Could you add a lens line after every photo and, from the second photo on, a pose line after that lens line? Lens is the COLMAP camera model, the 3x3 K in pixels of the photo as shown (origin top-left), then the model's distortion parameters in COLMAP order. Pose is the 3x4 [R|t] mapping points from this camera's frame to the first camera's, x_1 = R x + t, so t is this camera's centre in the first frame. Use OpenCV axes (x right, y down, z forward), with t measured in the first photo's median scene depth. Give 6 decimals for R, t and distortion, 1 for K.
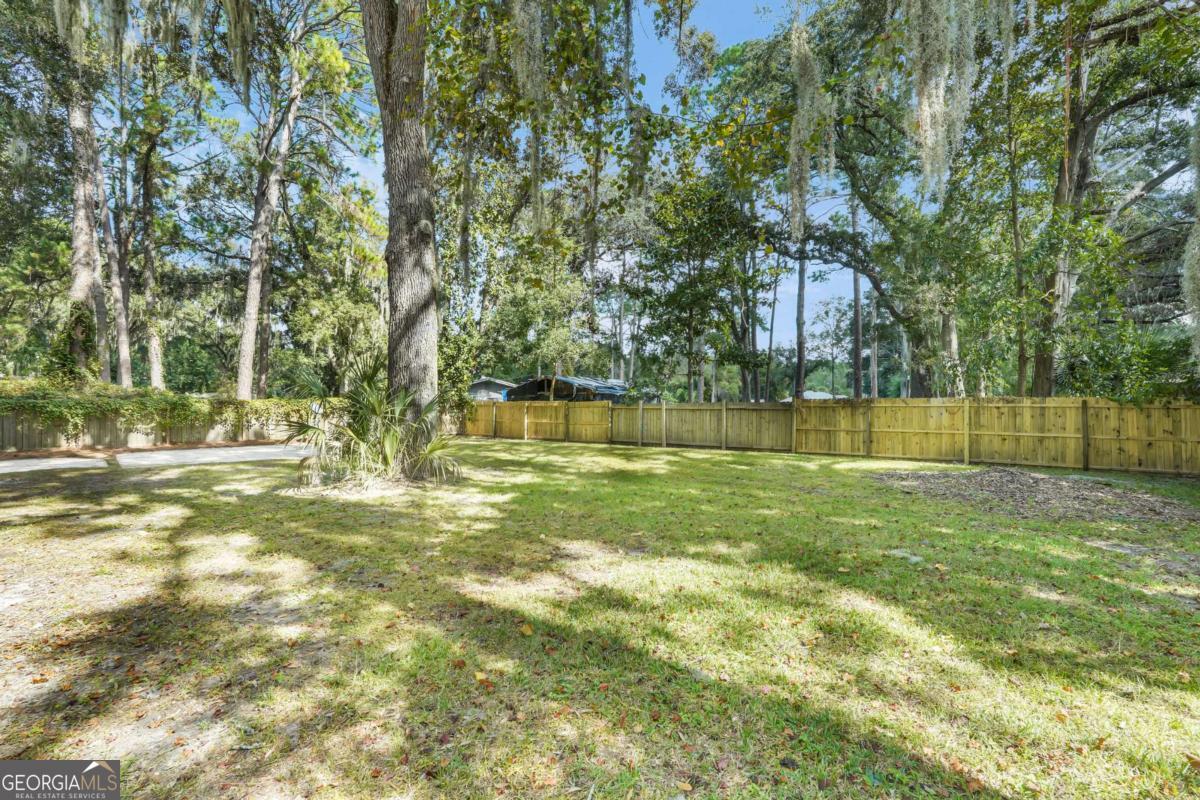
lens RADIAL K [[537.4, 0, 600.0], [0, 537.4, 402.6], [0, 0, 1]] dist [-0.006048, 0.003650]
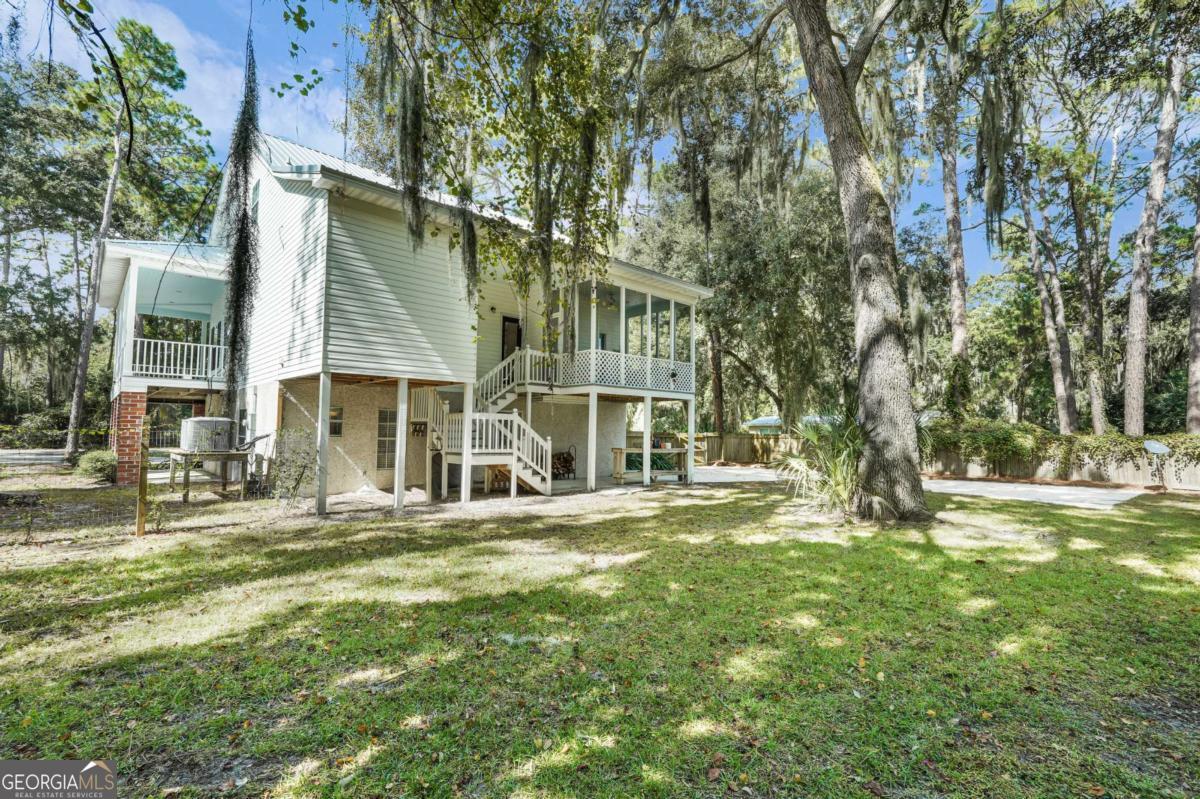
lens RADIAL K [[537.4, 0, 600.6], [0, 537.4, 399.1], [0, 0, 1]] dist [-0.006048, 0.003650]
pose [[-0.076063, -0.059760, -0.995311, 0.307021], [-0.011308, 0.998190, -0.059069, -0.003450], [0.997039, 0.006762, -0.076601, 0.265894]]
